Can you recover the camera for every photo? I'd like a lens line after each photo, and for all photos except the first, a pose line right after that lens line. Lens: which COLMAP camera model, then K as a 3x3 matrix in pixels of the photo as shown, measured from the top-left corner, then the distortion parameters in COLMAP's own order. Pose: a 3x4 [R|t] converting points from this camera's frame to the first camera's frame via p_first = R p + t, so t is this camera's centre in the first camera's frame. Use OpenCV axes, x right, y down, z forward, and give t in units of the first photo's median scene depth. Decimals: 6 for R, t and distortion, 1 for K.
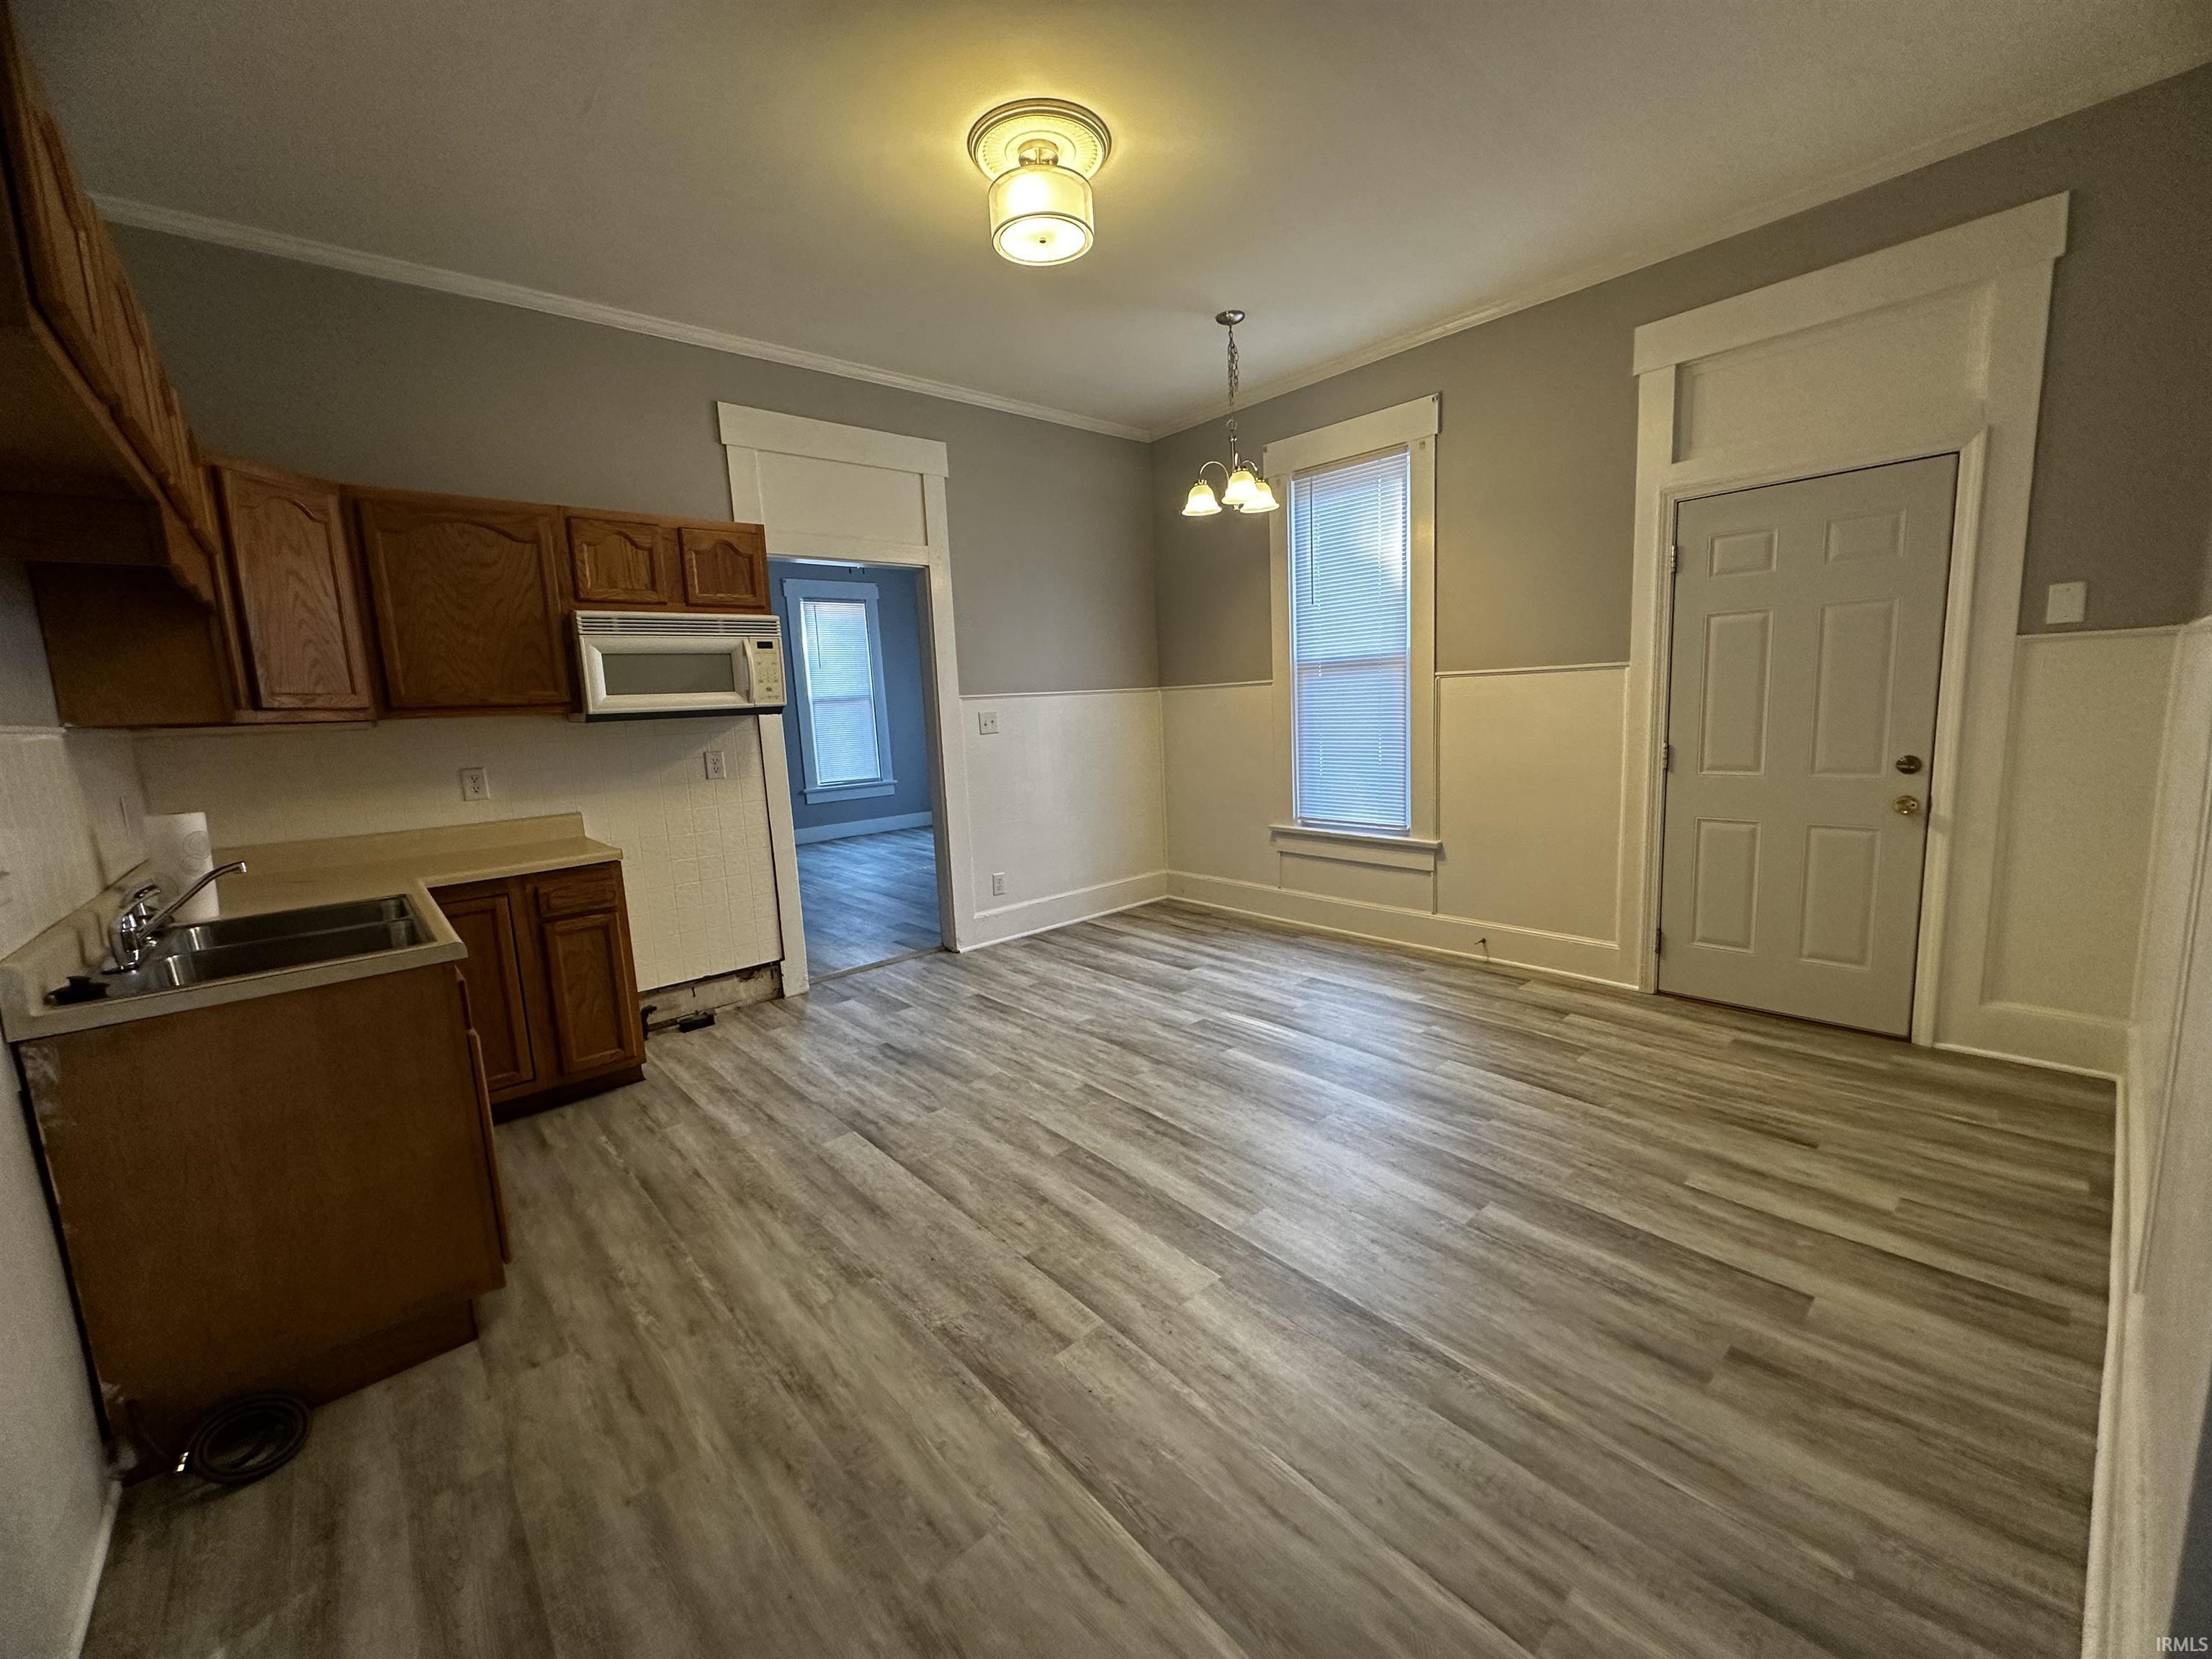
lens RADIAL K [[884.1, 0, 1106.0], [0, 884.1, 829.5], [0, 0, 1]] dist [0.001610, -0.000152]
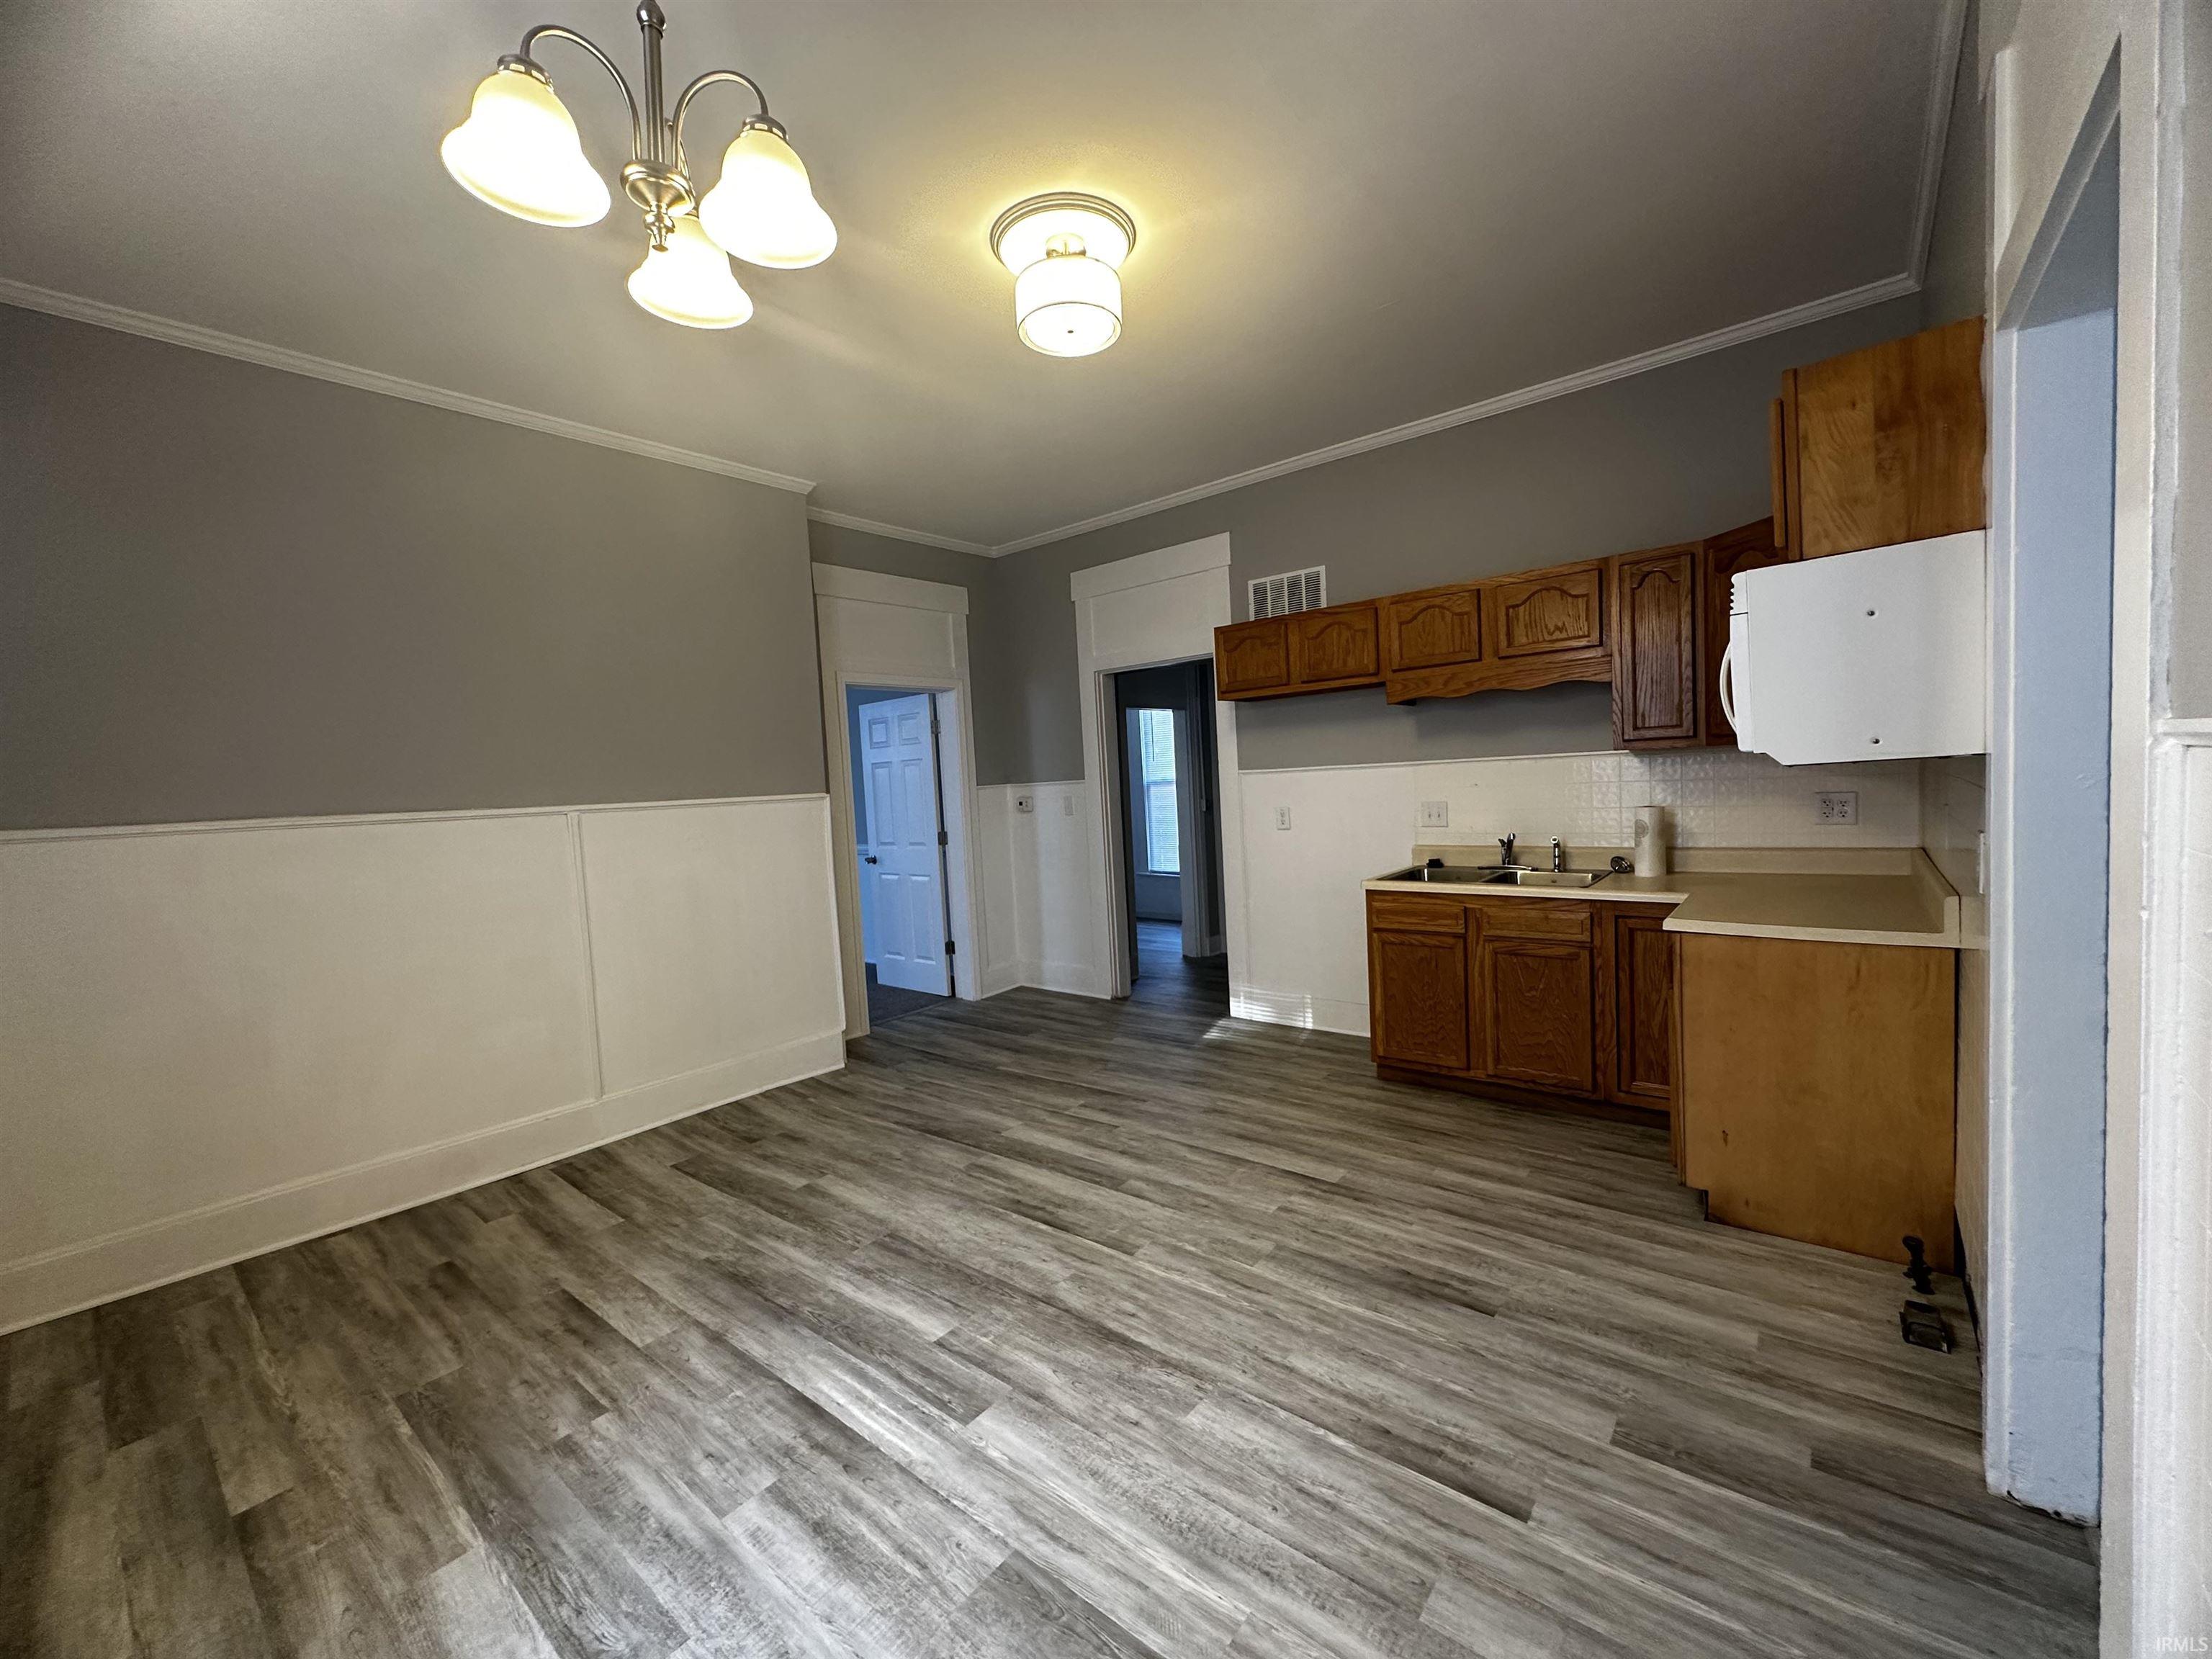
lens RADIAL K [[884.1, 0, 1106.0], [0, 884.1, 829.5], [0, 0, 1]] dist [0.001610, -0.000152]
pose [[-0.982435, 0.109927, -0.150791, 0.087864], [0.077063, 0.974948, 0.208658, -0.293892], [0.169950, 0.193372, -0.966294, 1.838783]]
